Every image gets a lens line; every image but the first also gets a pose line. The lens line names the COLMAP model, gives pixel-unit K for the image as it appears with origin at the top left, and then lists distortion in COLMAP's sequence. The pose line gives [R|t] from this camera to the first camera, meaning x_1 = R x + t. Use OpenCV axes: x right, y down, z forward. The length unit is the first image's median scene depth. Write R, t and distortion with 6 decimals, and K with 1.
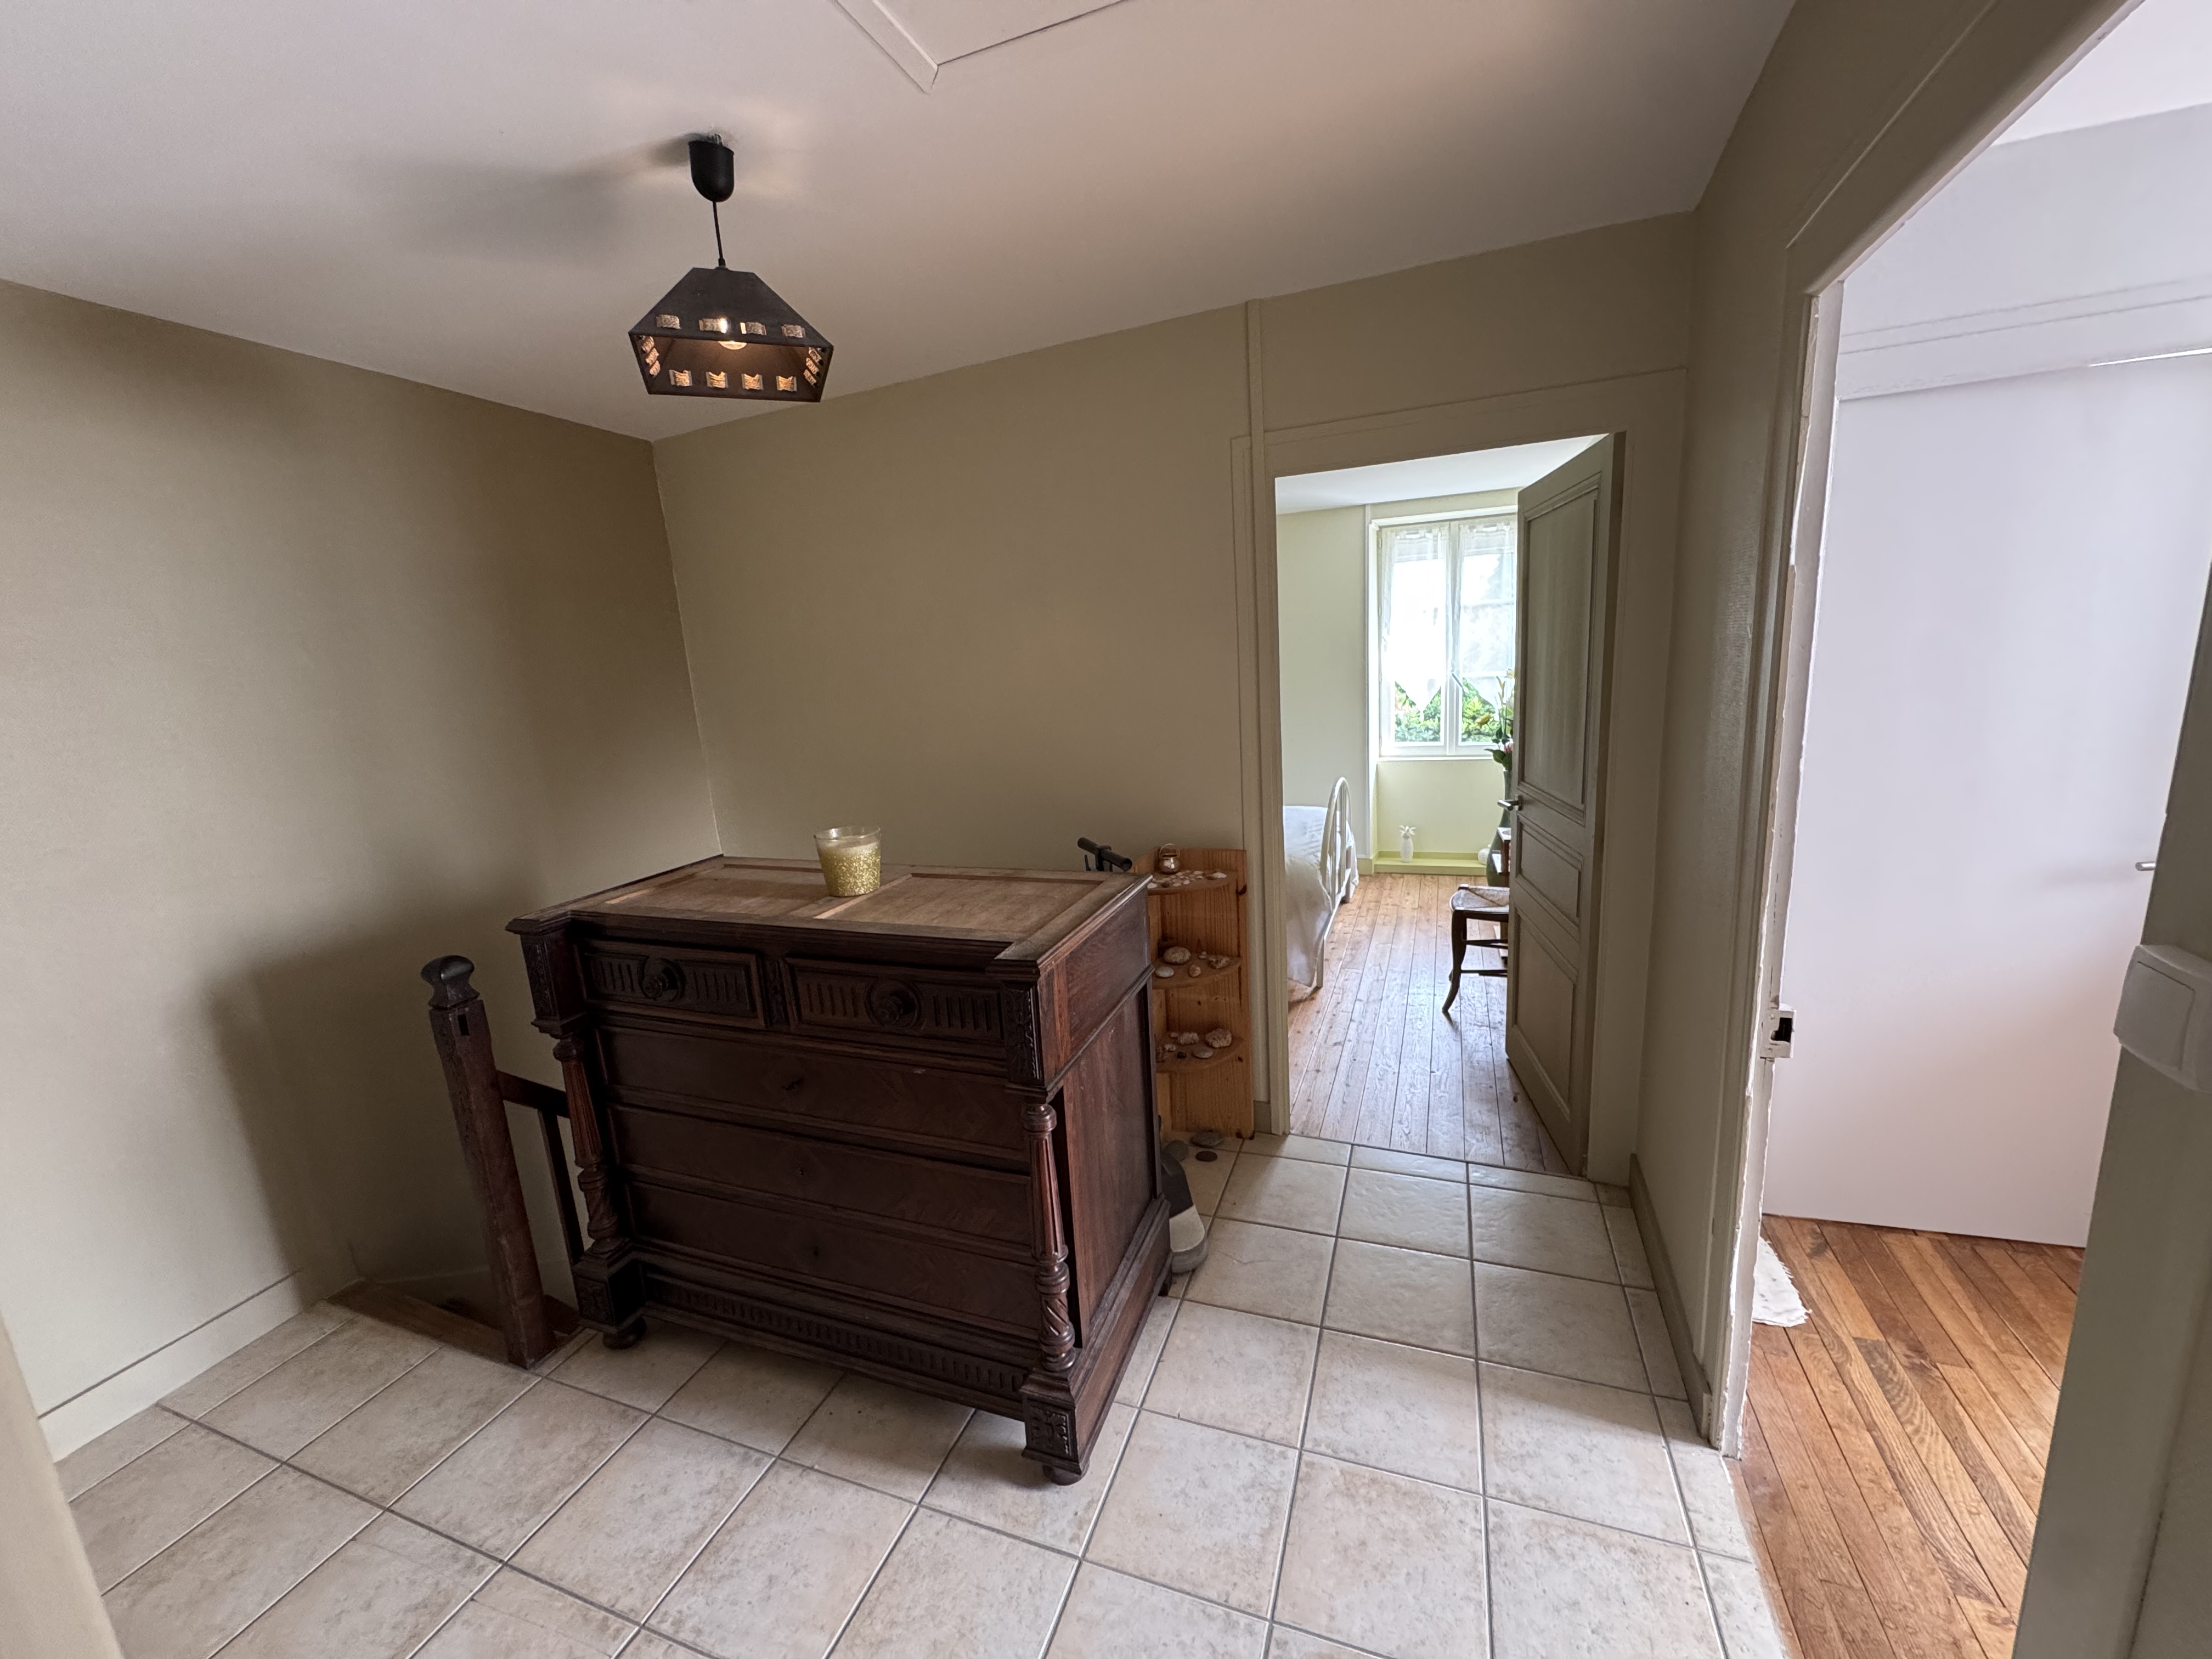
lens RADIAL K [[881.8, 0, 1101.5], [0, 881.8, 831.8], [0, 0, 1]] dist [-0.000395, 0.000015]
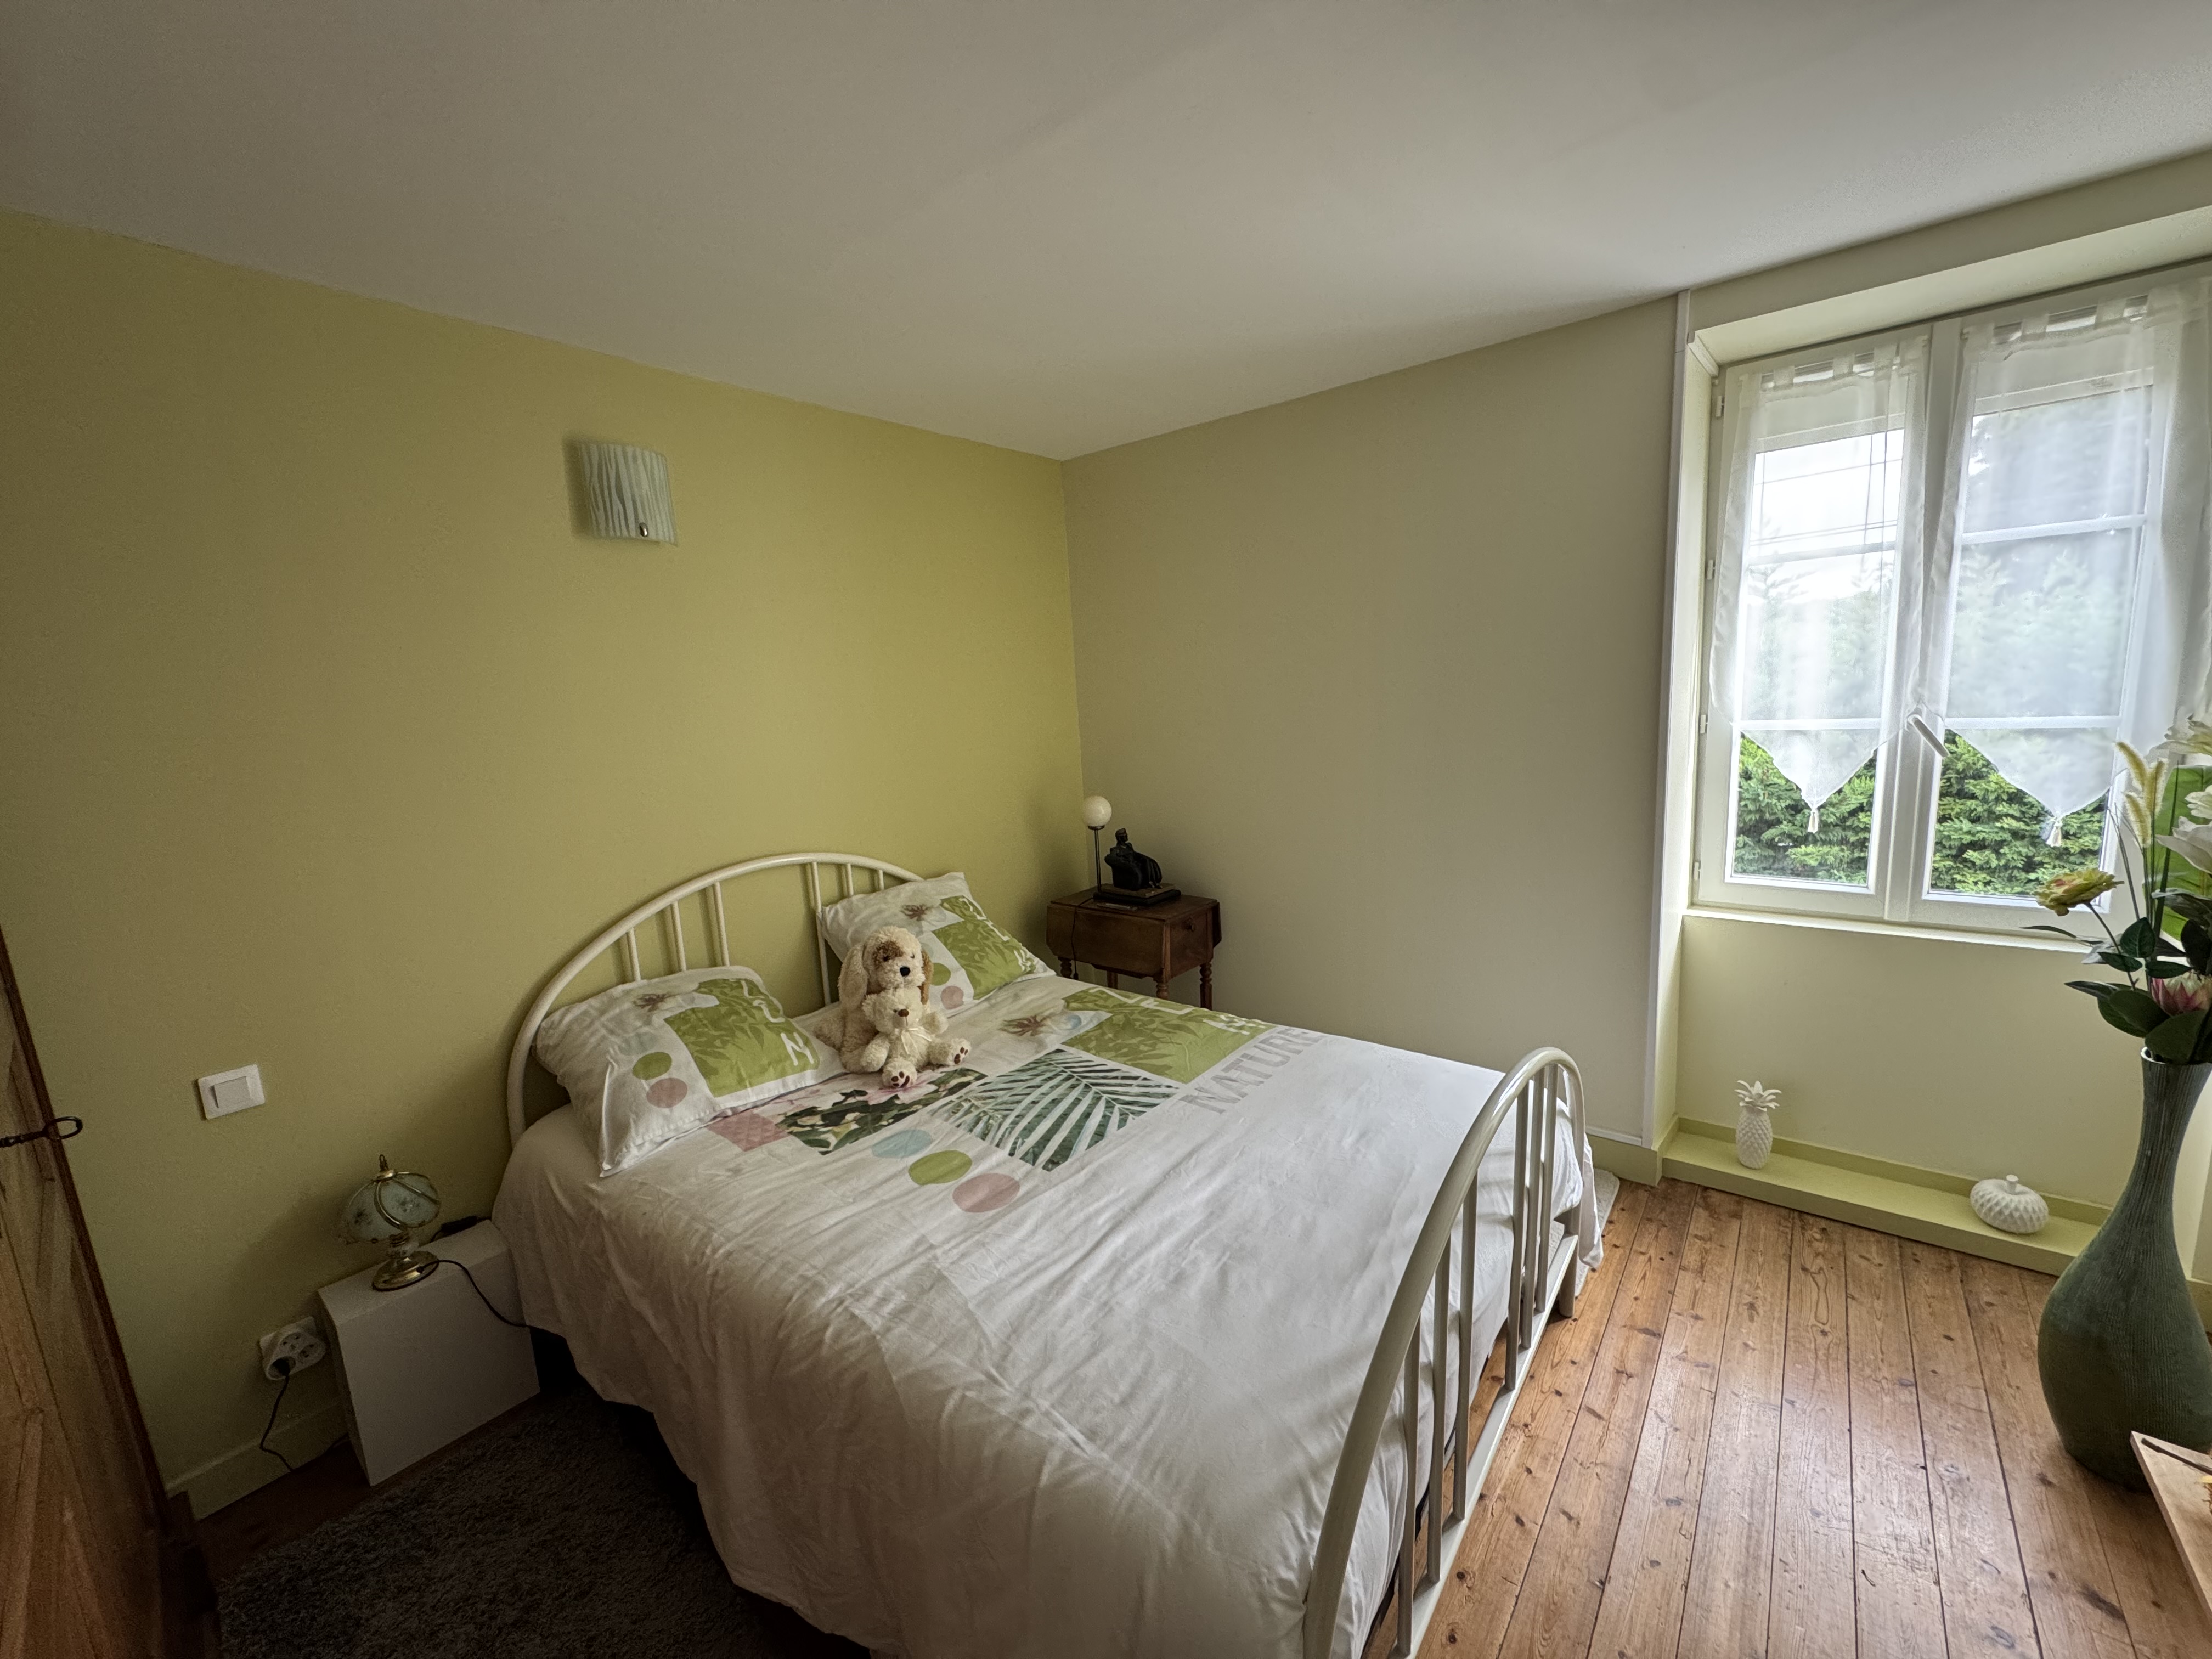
lens RADIAL K [[881.8, 0, 1101.5], [0, 881.8, 831.8], [0, 0, 1]] dist [-0.000395, 0.000015]
pose [[0.953853, 0.048773, -0.296287, 0.173314], [-0.049857, 0.998749, 0.003901, -0.114190], [0.296107, 0.011051, 0.955091, 0.524335]]
